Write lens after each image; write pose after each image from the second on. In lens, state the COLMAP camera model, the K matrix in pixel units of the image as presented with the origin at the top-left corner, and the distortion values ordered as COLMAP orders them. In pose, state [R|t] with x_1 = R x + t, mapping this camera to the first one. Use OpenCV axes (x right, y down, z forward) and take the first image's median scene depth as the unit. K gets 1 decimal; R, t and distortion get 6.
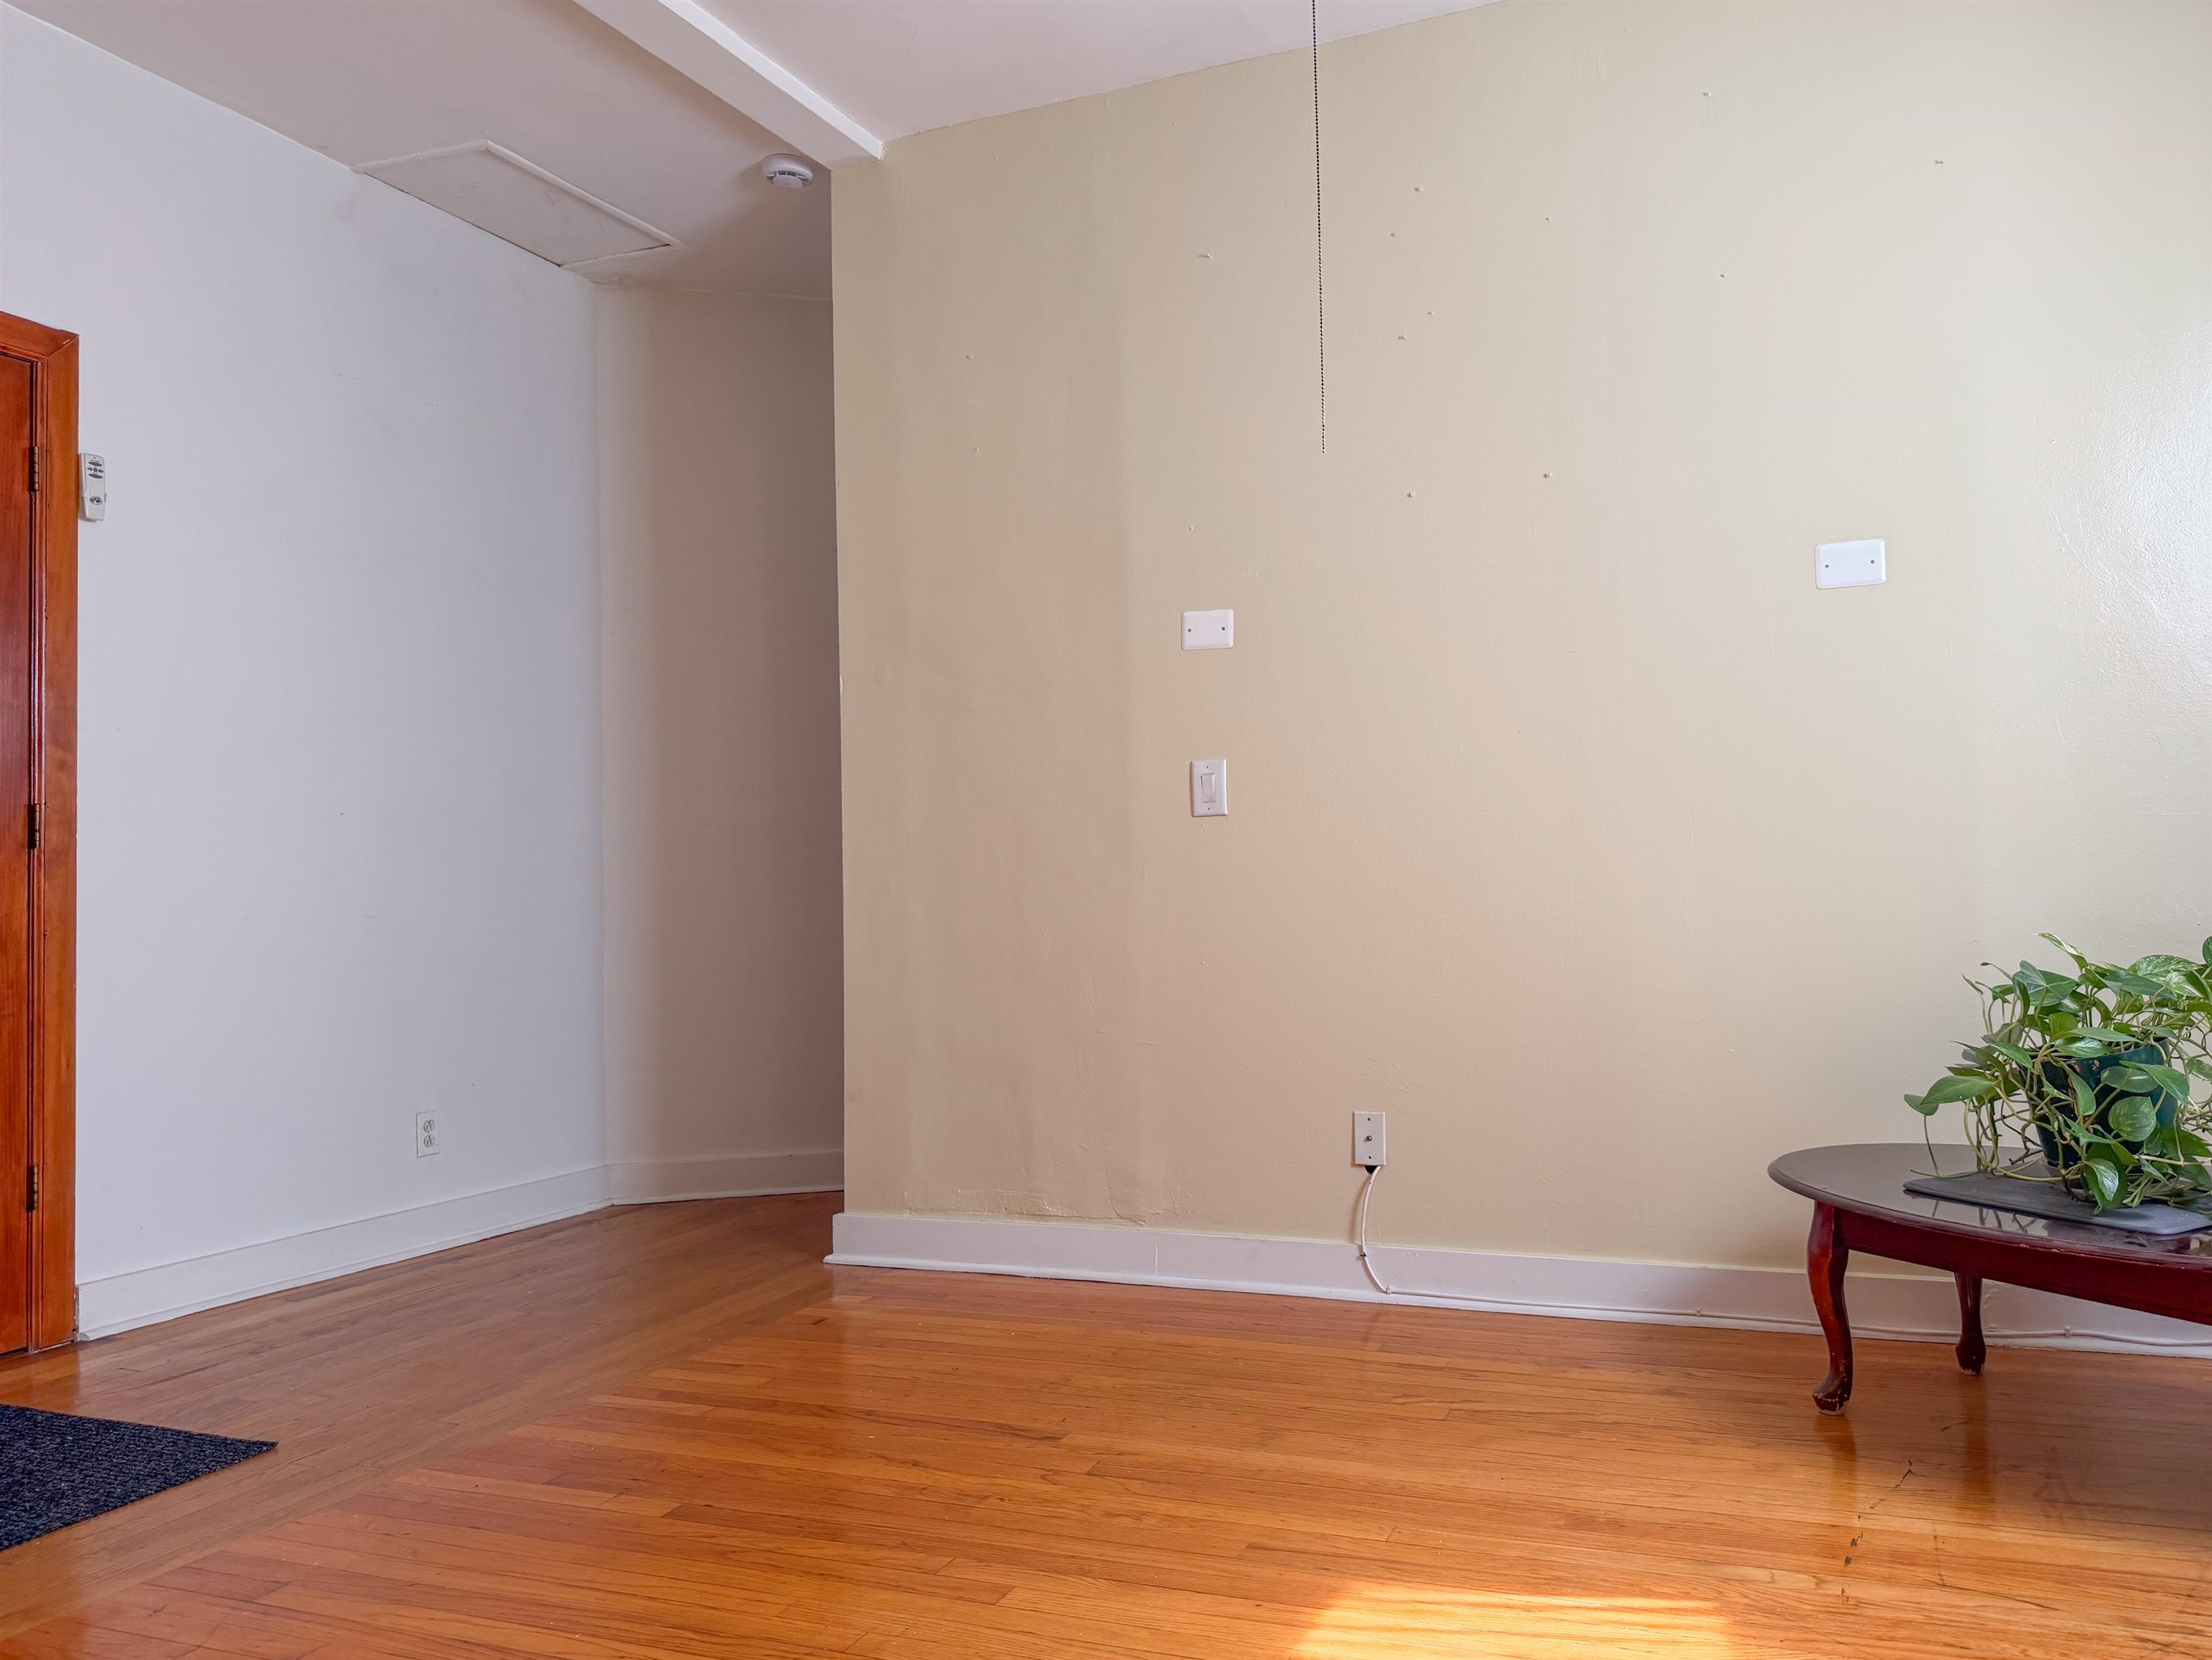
lens RADIAL K [[1528.7, 0, 1106.0], [0, 1528.7, 830.0], [0, 0, 1]] dist [0.069873, -0.053040]
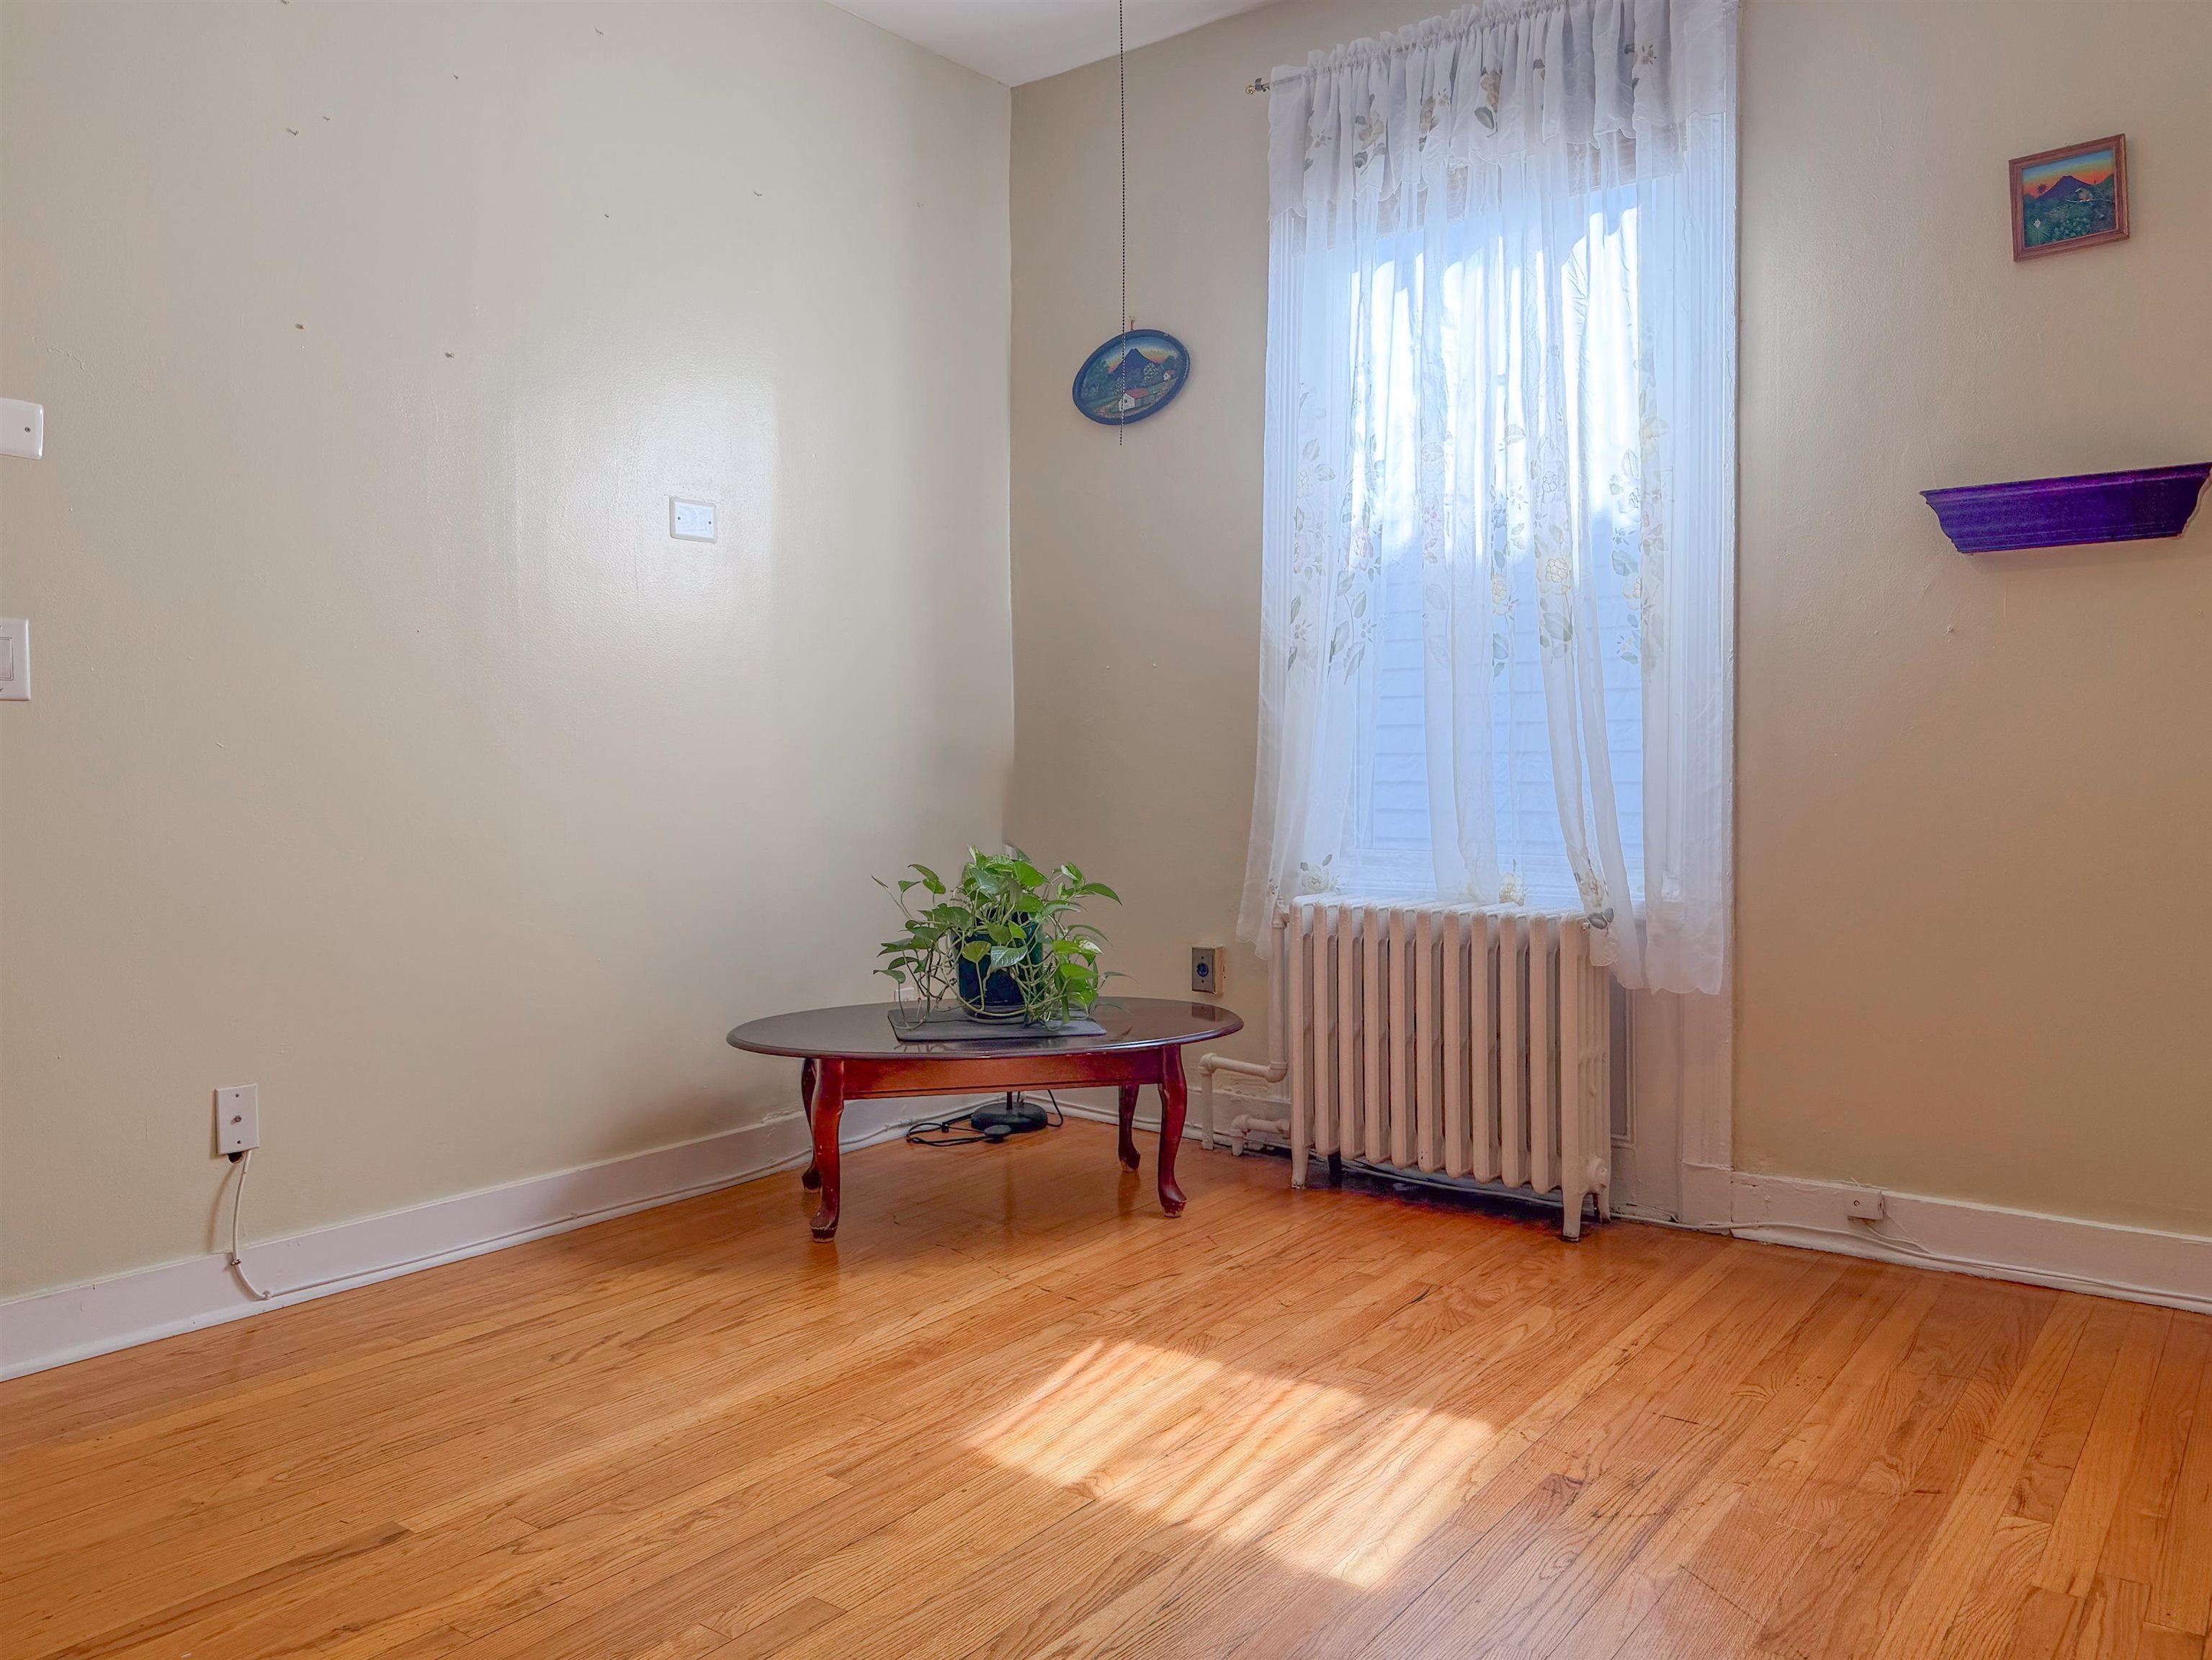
lens RADIAL K [[1632.2, 0, 1106.0], [0, 1632.2, 830.0], [0, 0, 1]] dist [-0.003208, -0.004404]
pose [[0.311033, -0.021477, 0.950156, -0.640341], [-0.032331, 0.998927, 0.033163, 0.011697], [-0.949849, -0.041035, 0.310005, 0.415522]]
